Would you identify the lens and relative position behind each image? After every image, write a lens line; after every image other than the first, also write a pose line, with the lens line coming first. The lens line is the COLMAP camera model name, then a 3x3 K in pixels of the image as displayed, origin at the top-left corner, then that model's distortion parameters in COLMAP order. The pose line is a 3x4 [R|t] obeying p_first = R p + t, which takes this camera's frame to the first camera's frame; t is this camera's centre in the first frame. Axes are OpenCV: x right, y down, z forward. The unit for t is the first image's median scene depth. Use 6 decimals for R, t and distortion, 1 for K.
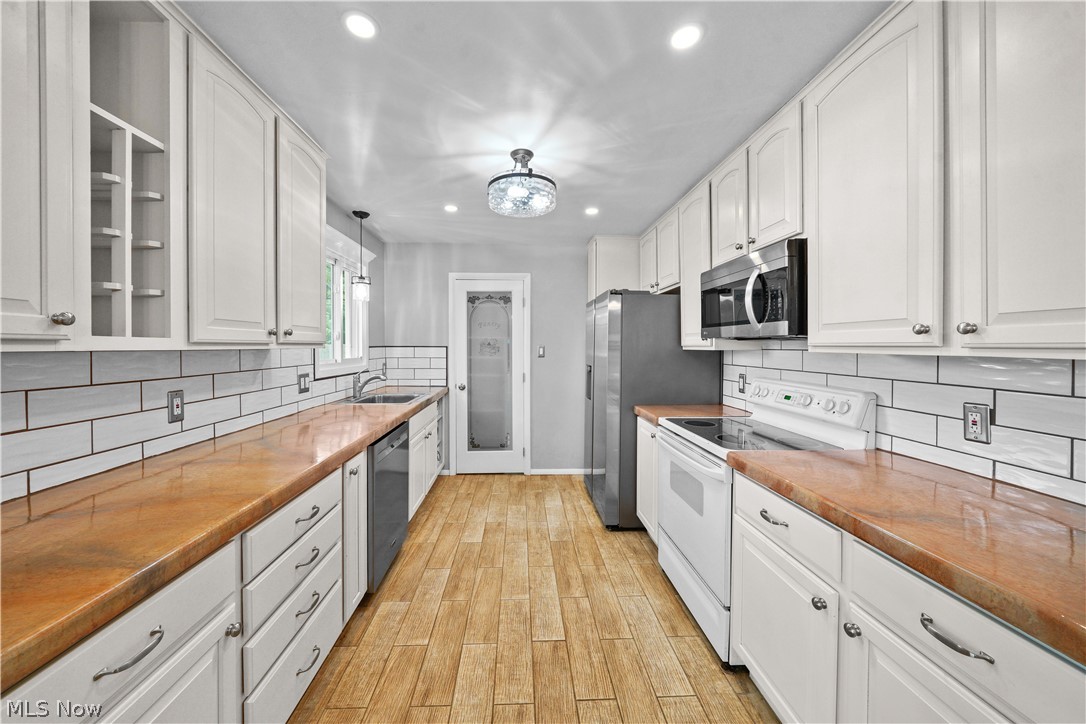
lens RADIAL K [[380.7, 0, 537.3], [0, 380.7, 352.1], [0, 0, 1]] dist [-0.006940, 0.000205]
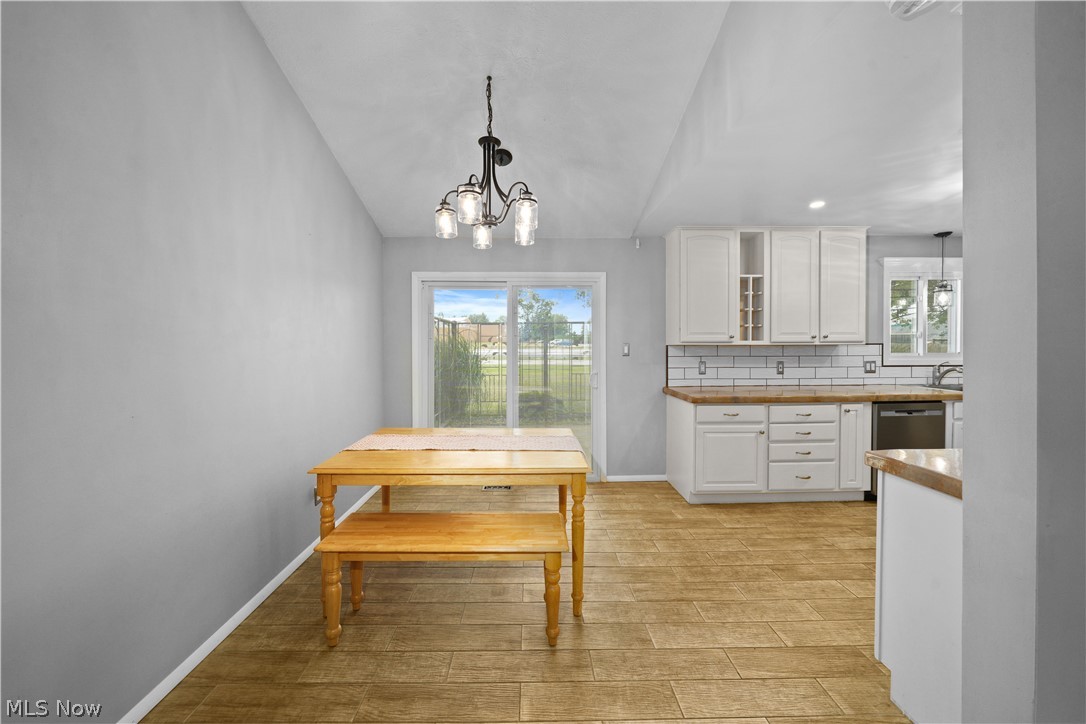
lens RADIAL K [[380.7, 0, 537.2], [0, 380.7, 339.6], [0, 0, 1]] dist [-0.006940, 0.000205]
pose [[-0.027253, -0.015283, -0.999512, 1.464472], [-0.012882, 0.999805, -0.014936, 0.014833], [0.999546, 0.012469, -0.027445, -0.487145]]
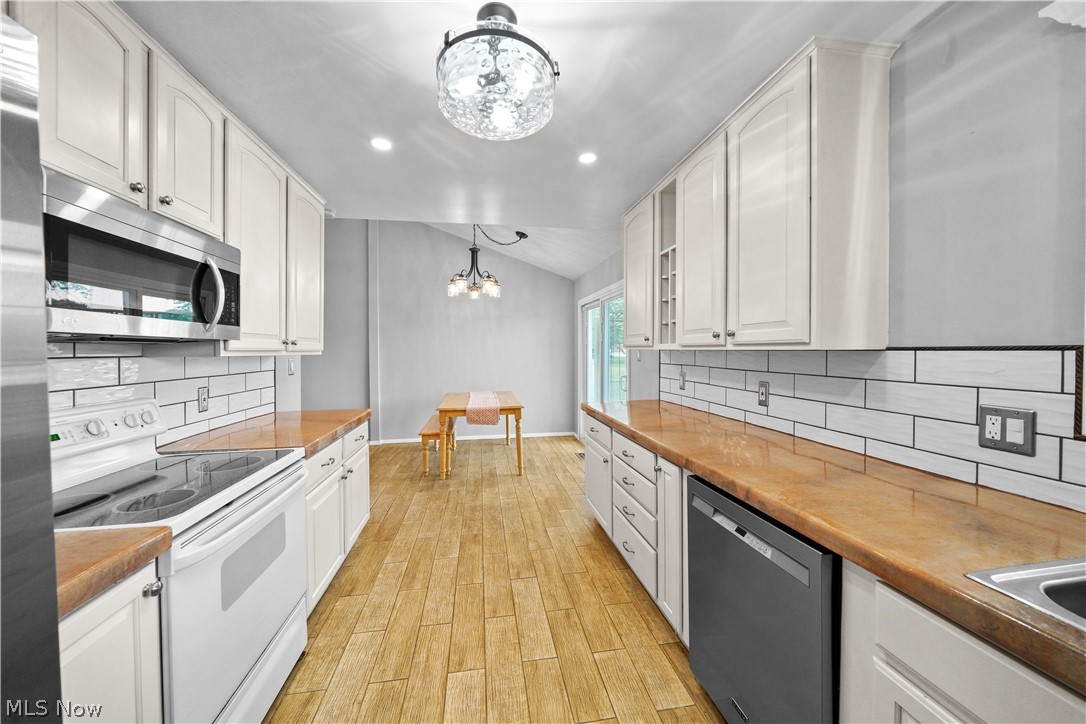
lens RADIAL K [[380.7, 0, 534.8], [0, 380.7, 339.5], [0, 0, 1]] dist [-0.006940, 0.000205]
pose [[-0.995307, 0.004591, -0.096656, -0.051621], [0.005464, 0.999947, -0.008770, -0.032405], [0.096610, -0.009256, -0.995279, 2.064159]]
